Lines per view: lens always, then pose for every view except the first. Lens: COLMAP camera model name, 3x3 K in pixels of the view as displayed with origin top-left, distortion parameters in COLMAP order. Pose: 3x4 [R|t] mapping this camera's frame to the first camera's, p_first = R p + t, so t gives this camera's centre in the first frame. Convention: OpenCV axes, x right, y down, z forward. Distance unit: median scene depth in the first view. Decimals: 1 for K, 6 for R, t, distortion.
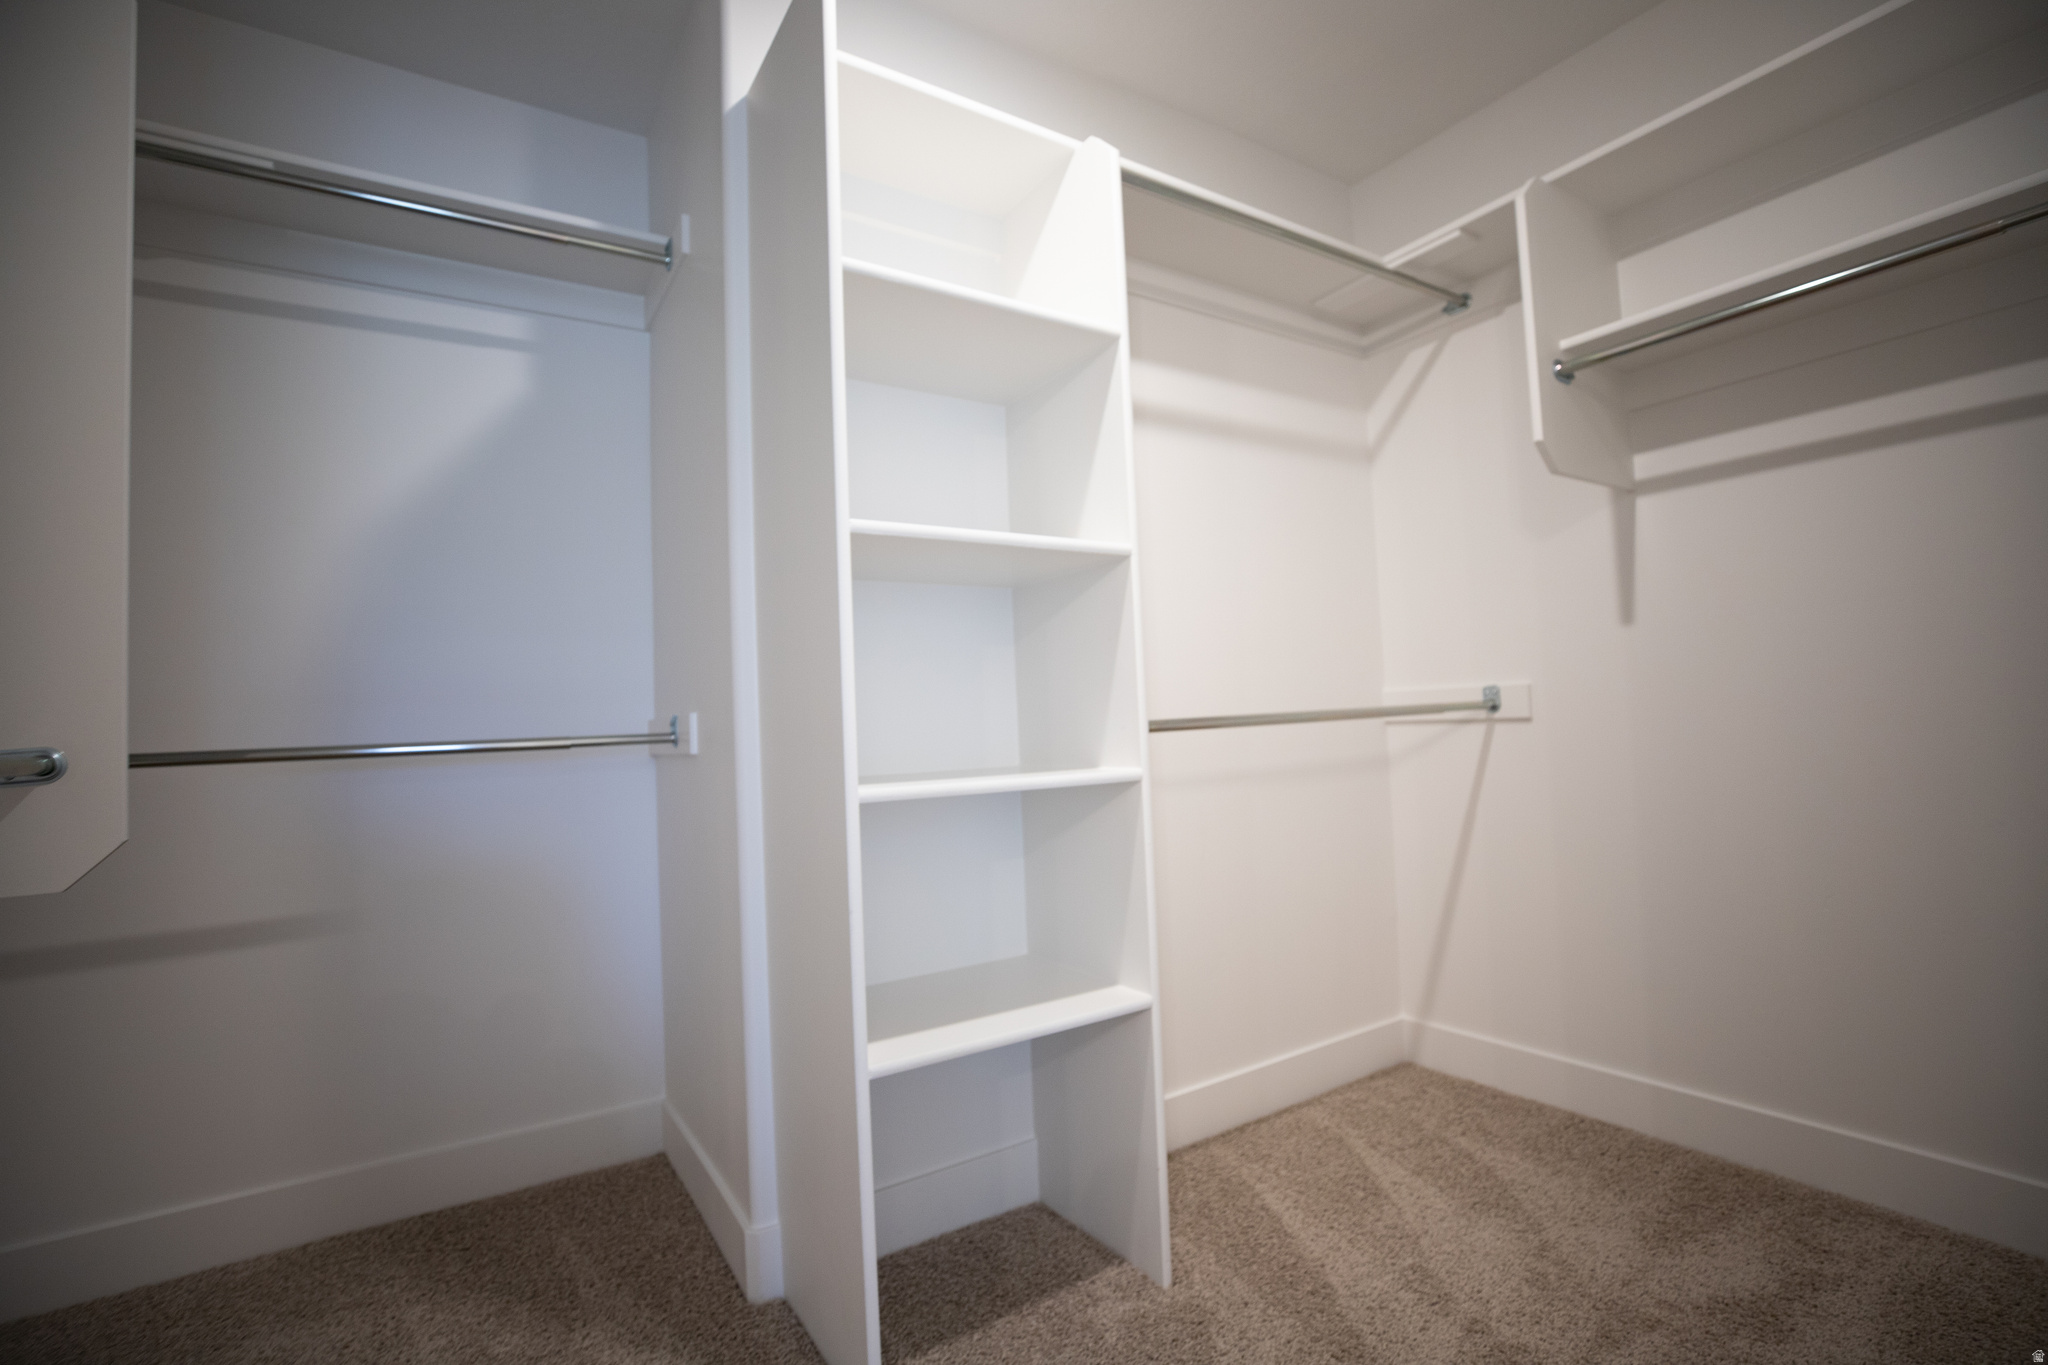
lens RADIAL K [[934.4, 0, 1024.0], [0, 934.4, 682.5], [0, 0, 1]] dist [-0.003491, -0.019916]
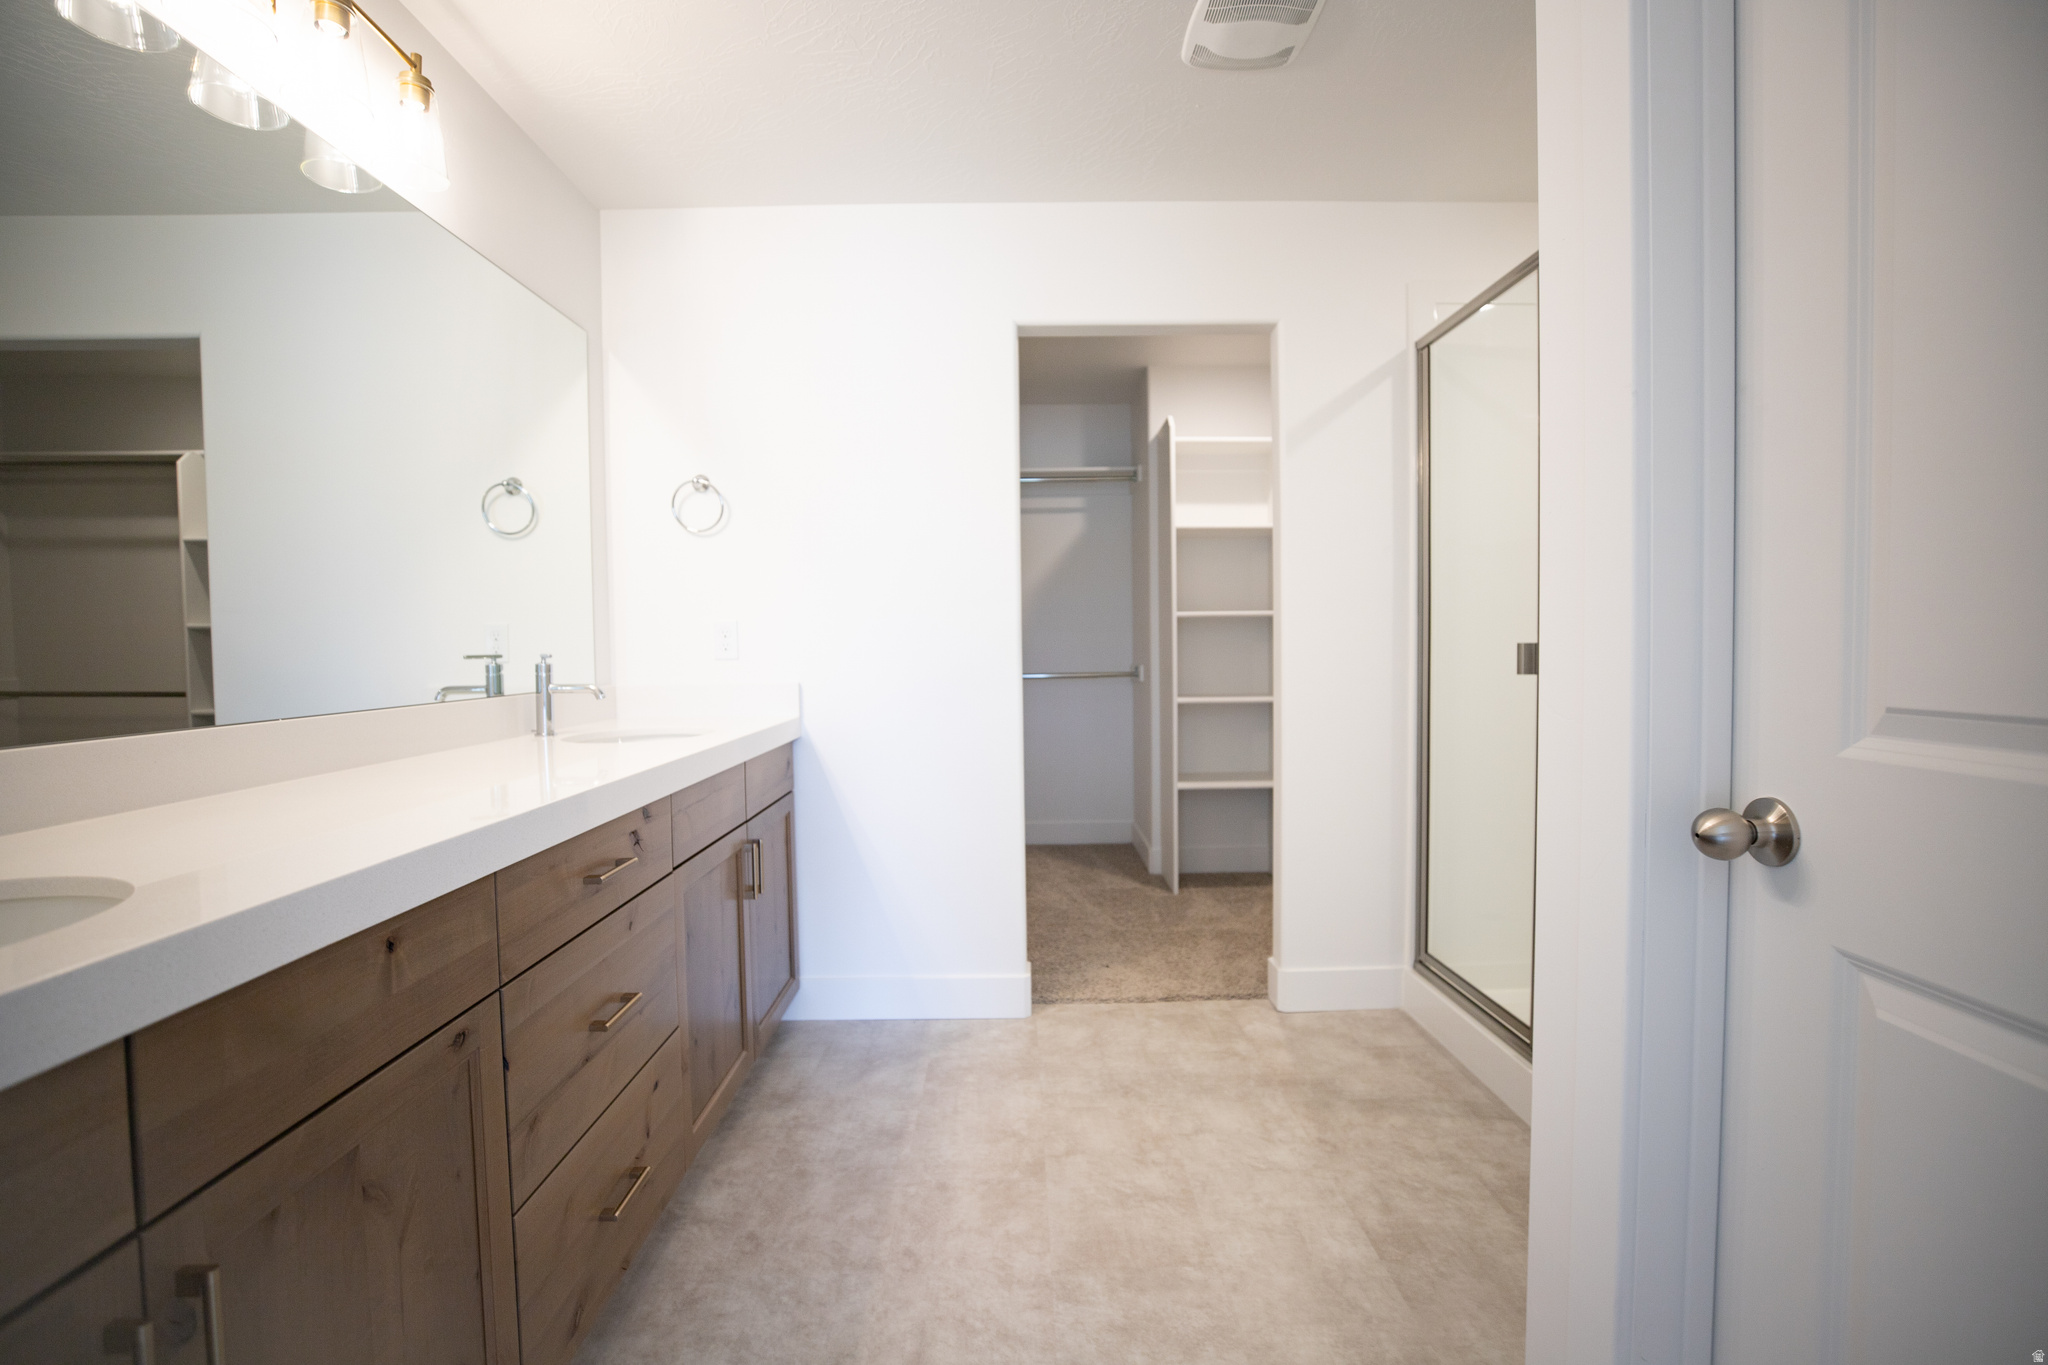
lens RADIAL K [[934.4, 0, 1024.0], [0, 934.4, 682.5], [0, 0, 1]] dist [-0.003491, -0.019916]
pose [[0.855094, 0.045997, -0.516428, 0.813348], [0.004294, 0.995394, 0.095768, -0.199551], [0.518455, -0.084108, 0.850958, -1.571118]]
